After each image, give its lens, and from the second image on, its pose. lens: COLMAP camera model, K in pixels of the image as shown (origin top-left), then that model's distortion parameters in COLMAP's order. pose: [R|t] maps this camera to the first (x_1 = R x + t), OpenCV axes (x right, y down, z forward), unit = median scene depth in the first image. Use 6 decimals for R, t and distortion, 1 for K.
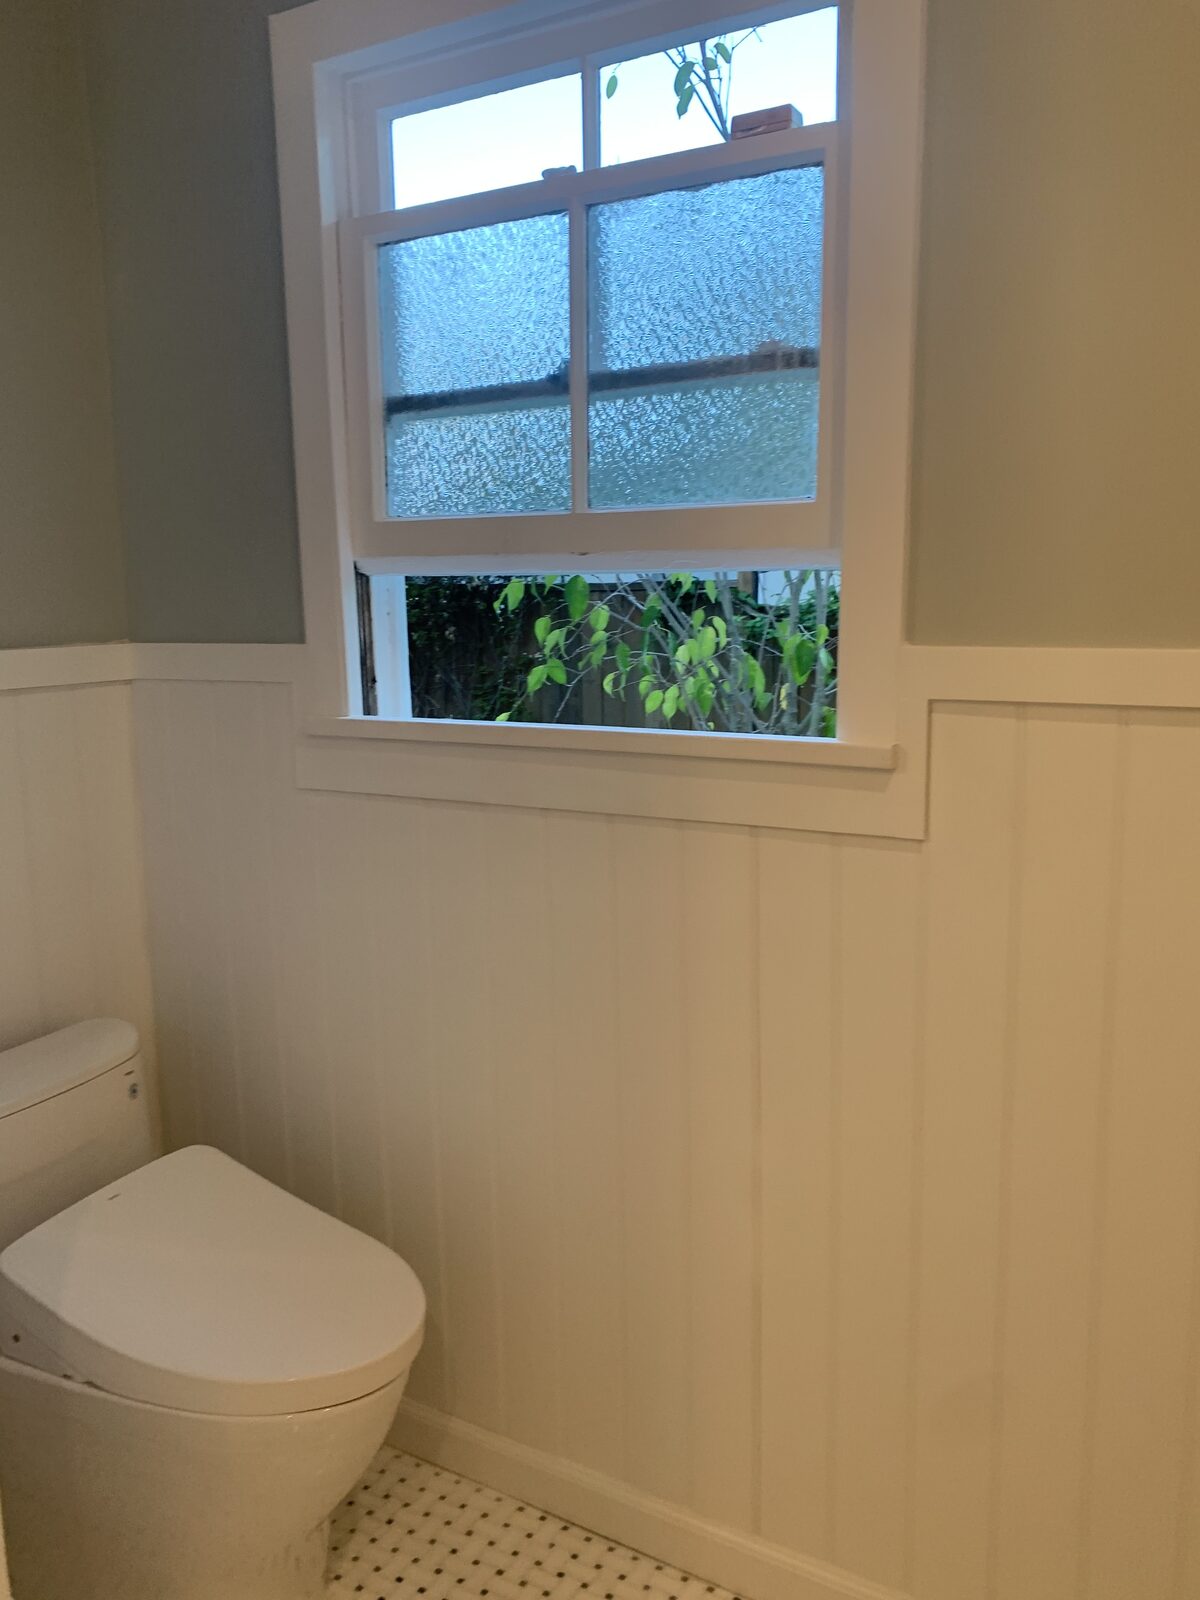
lens RADIAL K [[1227.5, 0, 600.0], [0, 1227.5, 800.0], [0, 0, 1]] dist [0.038878, -0.039582]
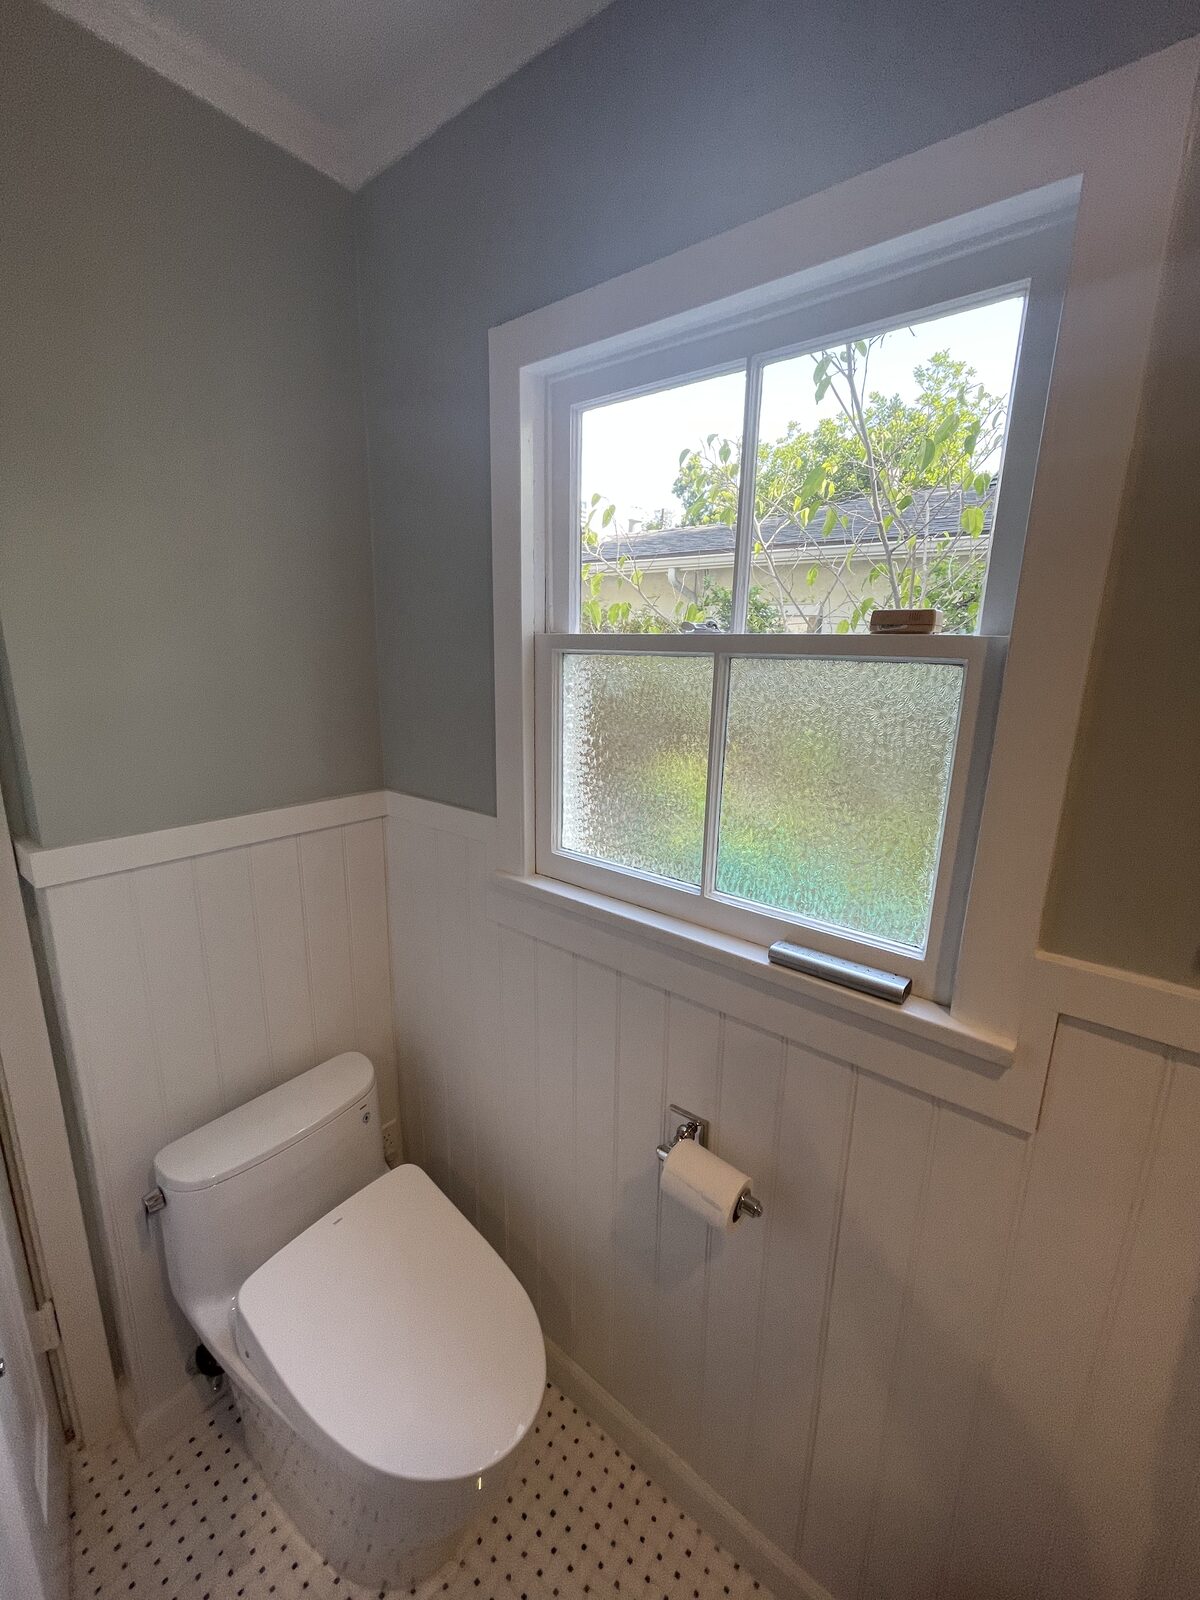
lens RADIAL K [[650.2, 0, 600.0], [0, 650.2, 800.0], [0, 0, 1]] dist [0.000695, -0.000729]
pose [[0.986969, 0.069390, -0.145182, -0.030113], [-0.060096, 0.995911, 0.067455, -0.212786], [0.149269, -0.057851, 0.987103, 0.345843]]
